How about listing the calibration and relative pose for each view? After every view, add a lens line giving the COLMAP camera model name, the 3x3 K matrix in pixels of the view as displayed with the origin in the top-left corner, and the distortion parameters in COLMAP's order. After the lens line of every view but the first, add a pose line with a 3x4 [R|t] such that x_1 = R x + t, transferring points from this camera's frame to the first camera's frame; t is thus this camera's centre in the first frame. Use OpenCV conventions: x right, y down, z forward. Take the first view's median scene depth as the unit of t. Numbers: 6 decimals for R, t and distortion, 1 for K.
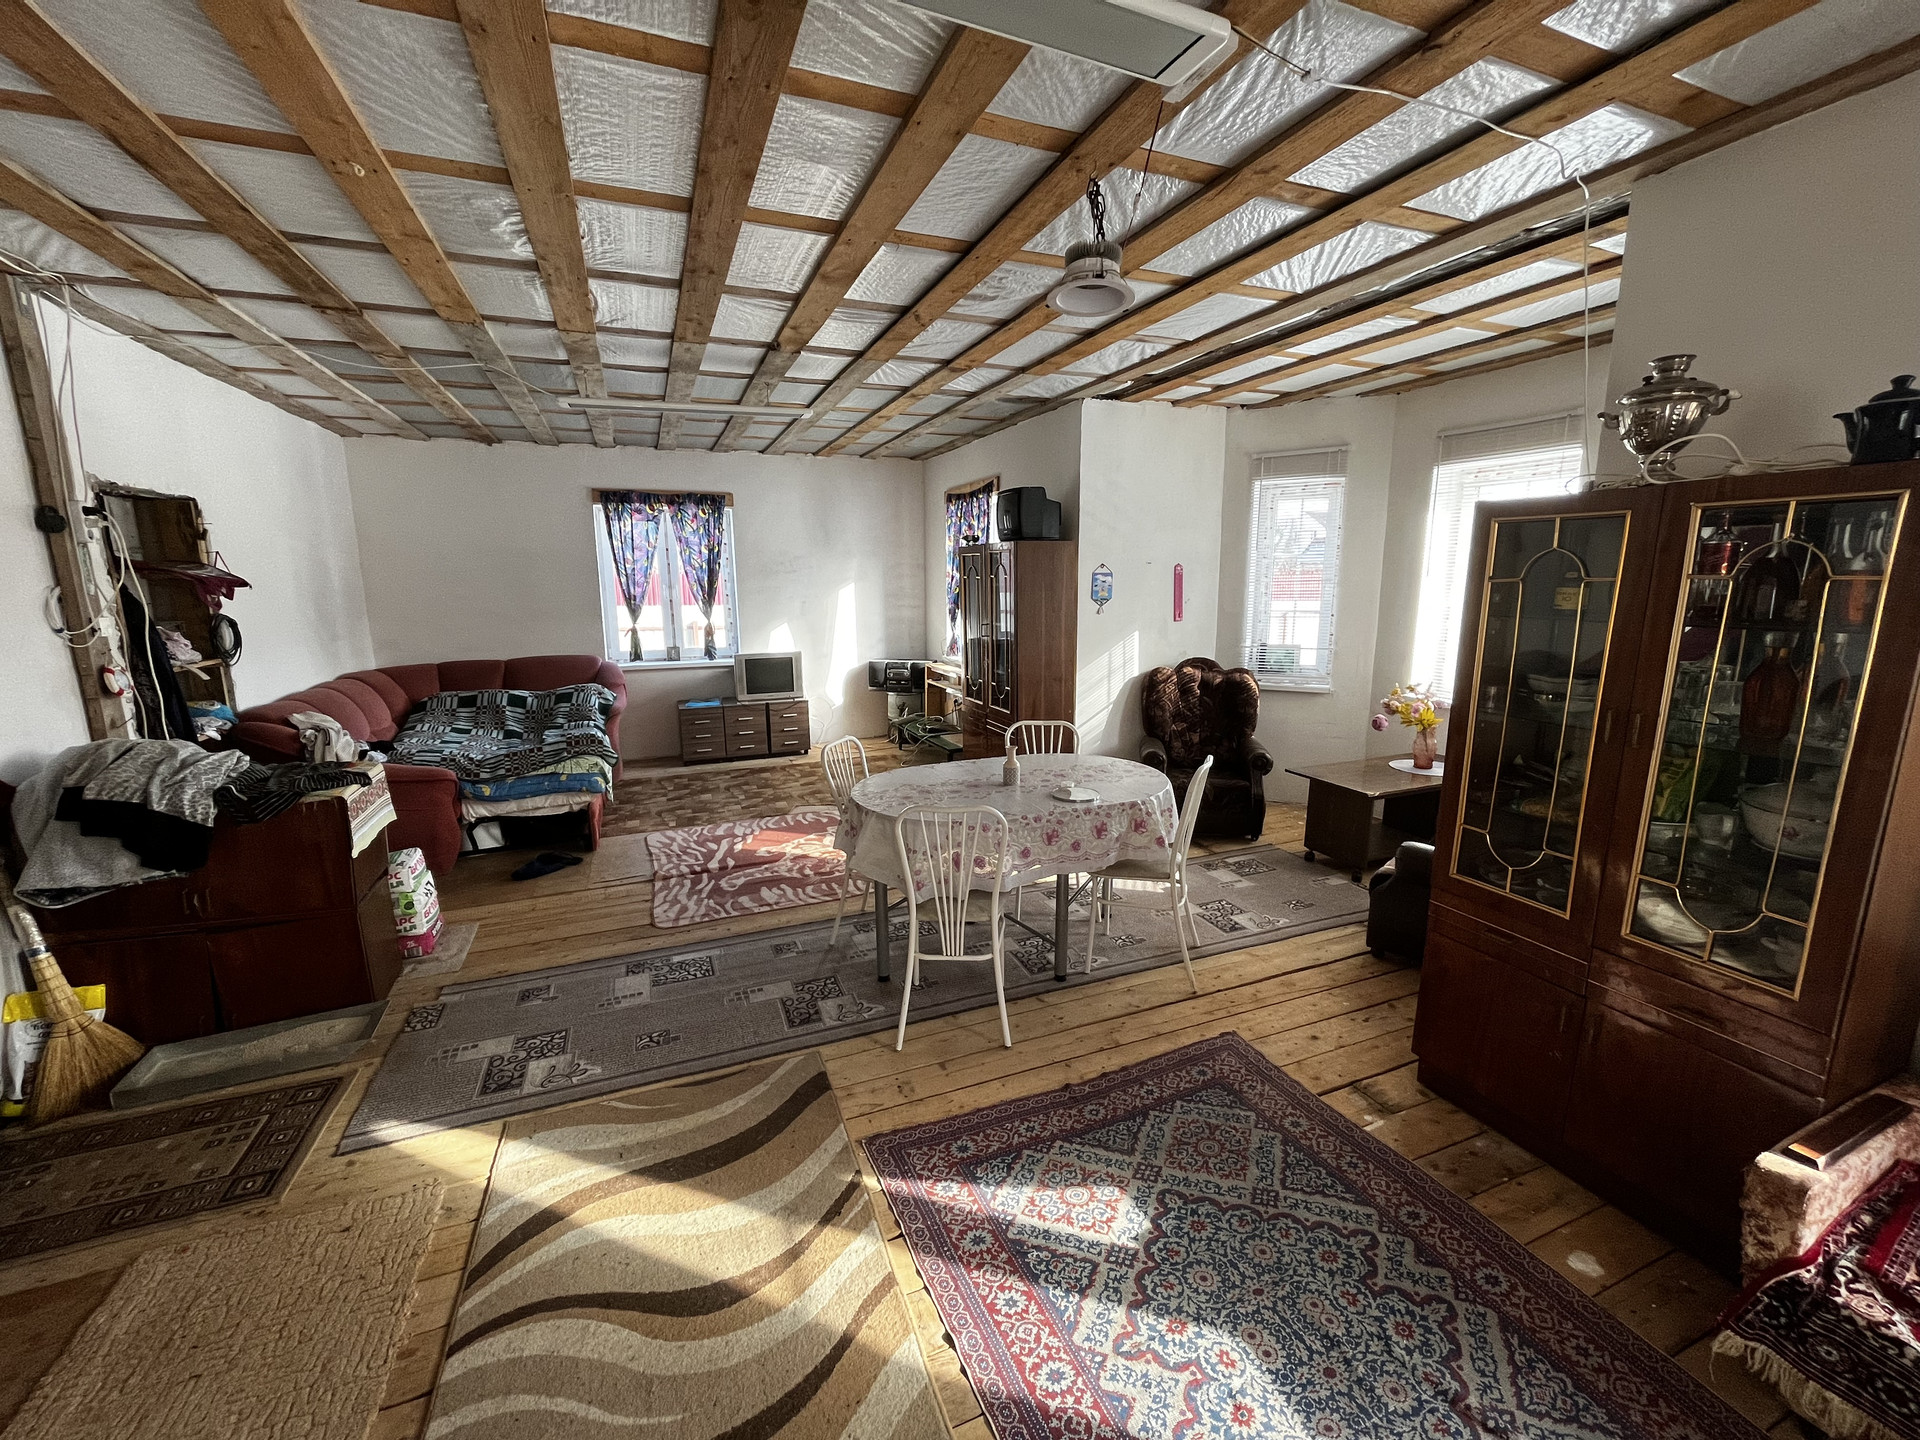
lens RADIAL K [[771.9, 0, 960.0], [0, 771.9, 720.0], [0, 0, 1]] dist [-0.007722, -0.000153]
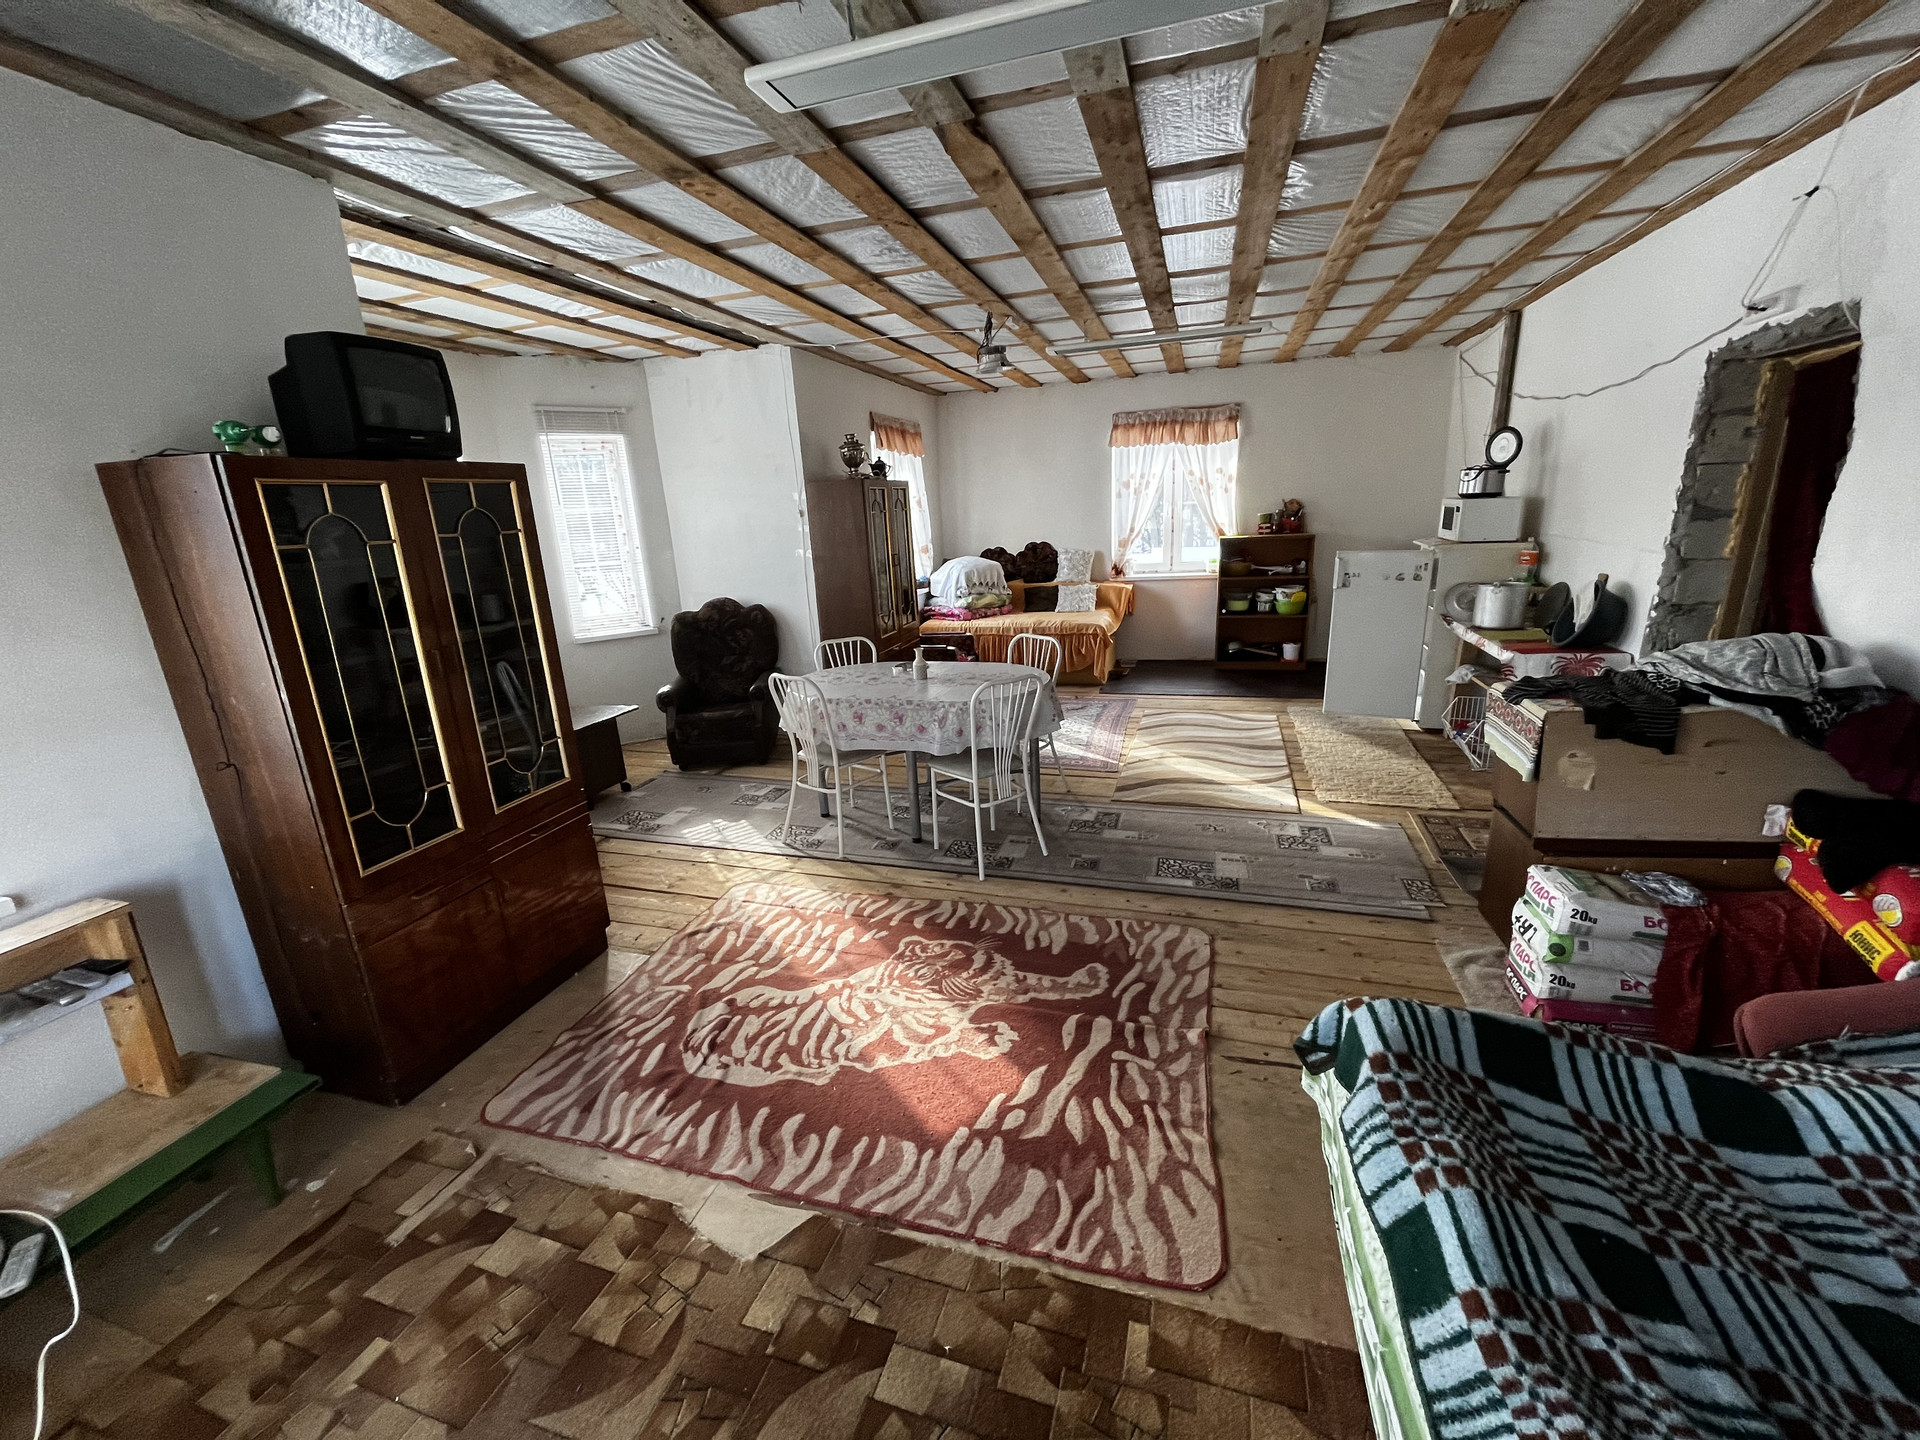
lens RADIAL K [[771.9, 0, 960.0], [0, 771.9, 720.0], [0, 0, 1]] dist [-0.007722, -0.000153]
pose [[-0.772095, -0.120766, 0.623927, -0.594550], [0.177900, 0.901453, 0.394630, -0.260482], [-0.610099, 0.415689, -0.674523, 1.428114]]
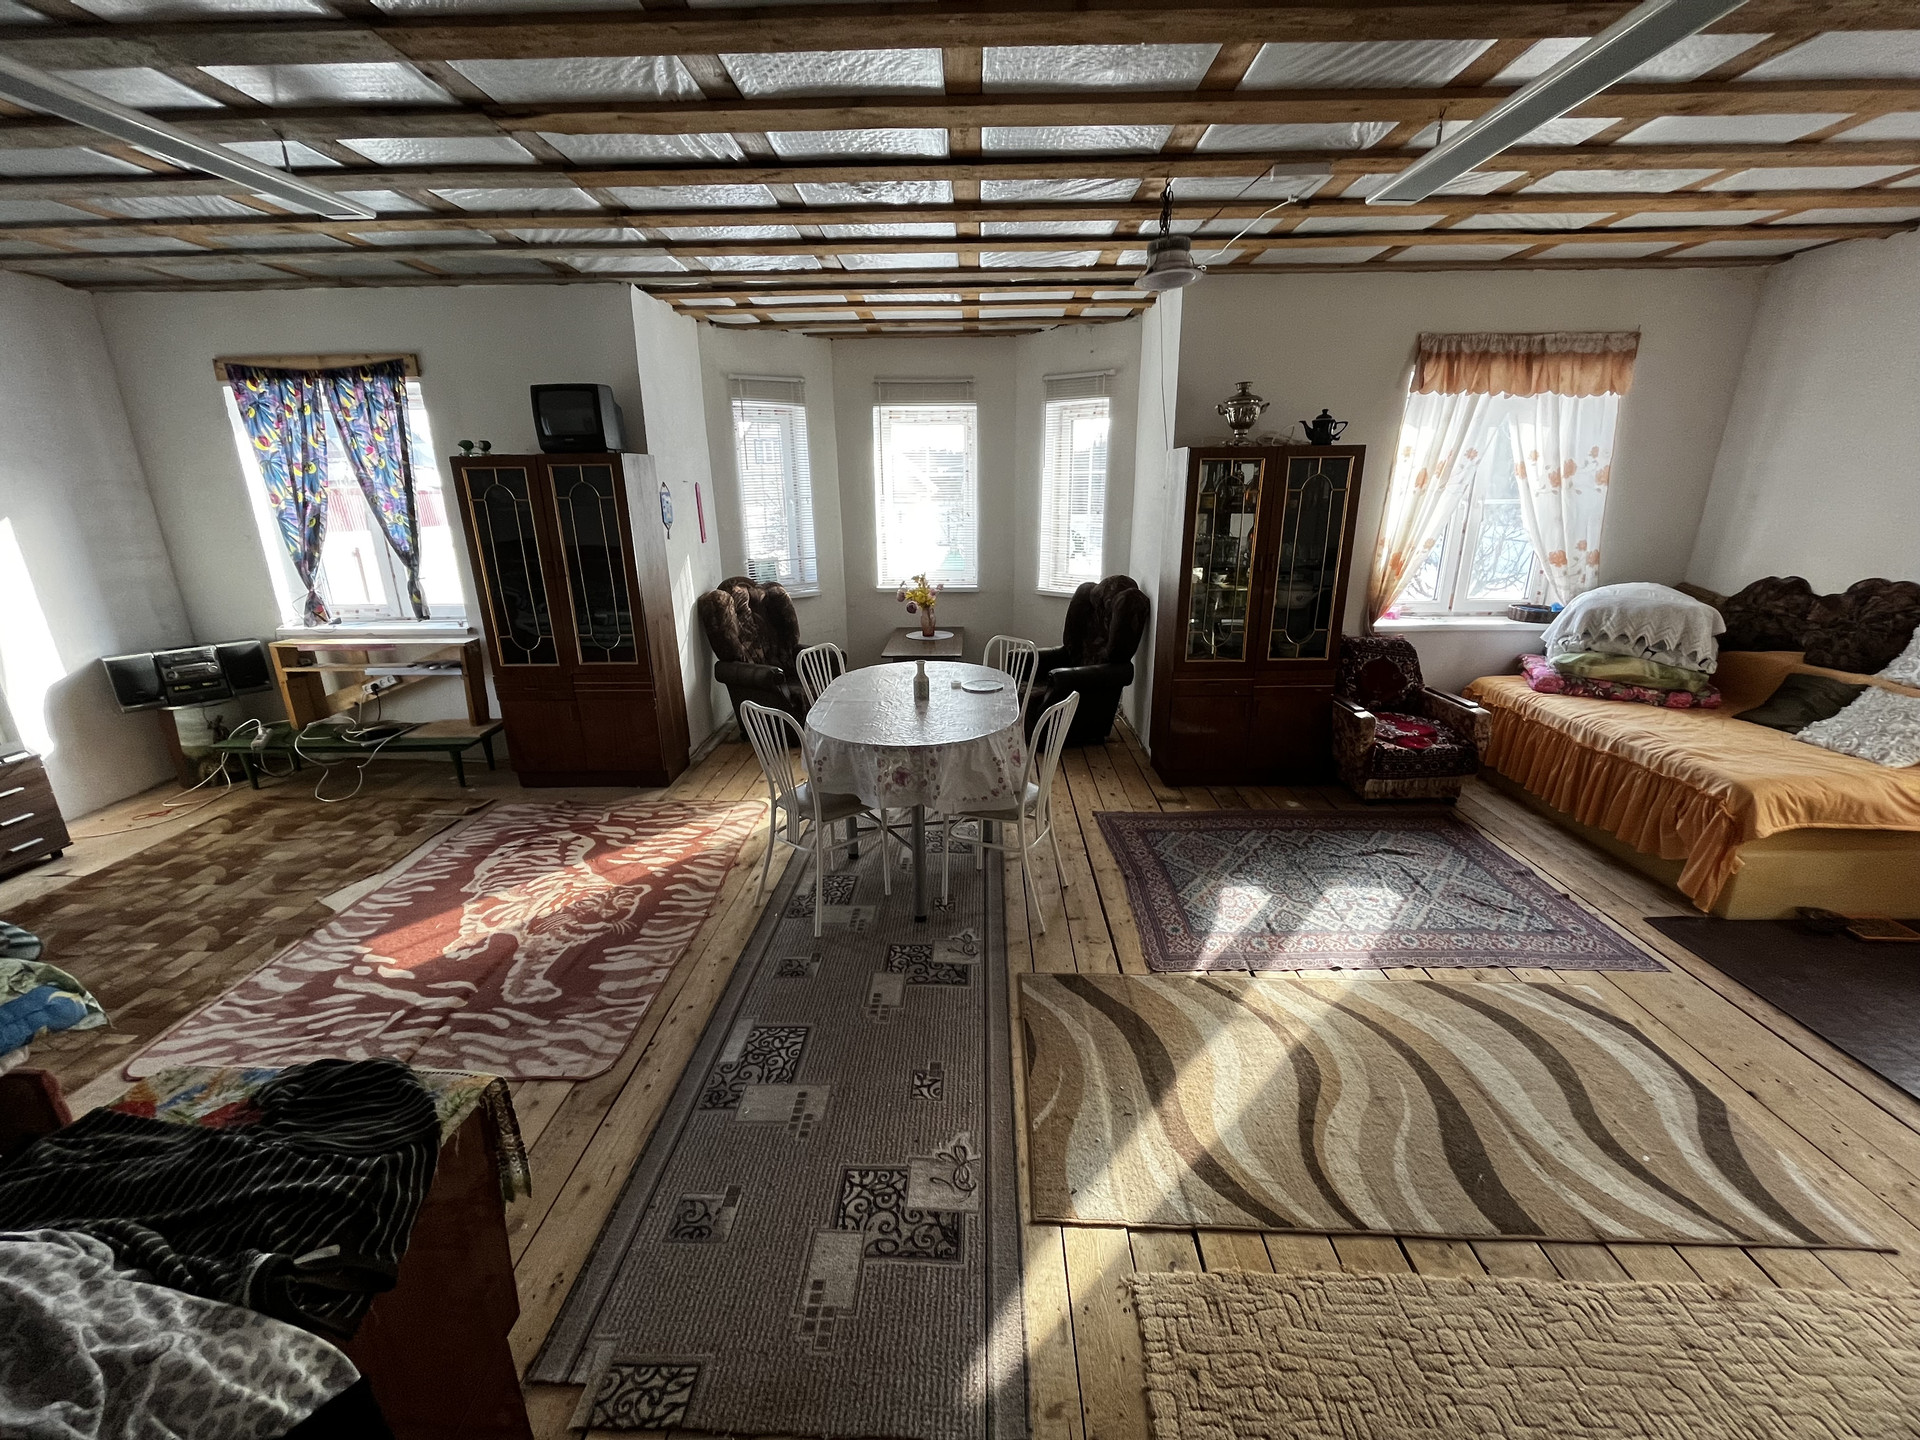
lens RADIAL K [[771.9, 0, 960.0], [0, 771.9, 720.0], [0, 0, 1]] dist [-0.007722, -0.000153]
pose [[0.394569, -0.263960, 0.880137, -0.664467], [0.177267, 0.961724, 0.208959, -0.075985], [-0.901605, 0.073570, 0.426257, 0.399520]]
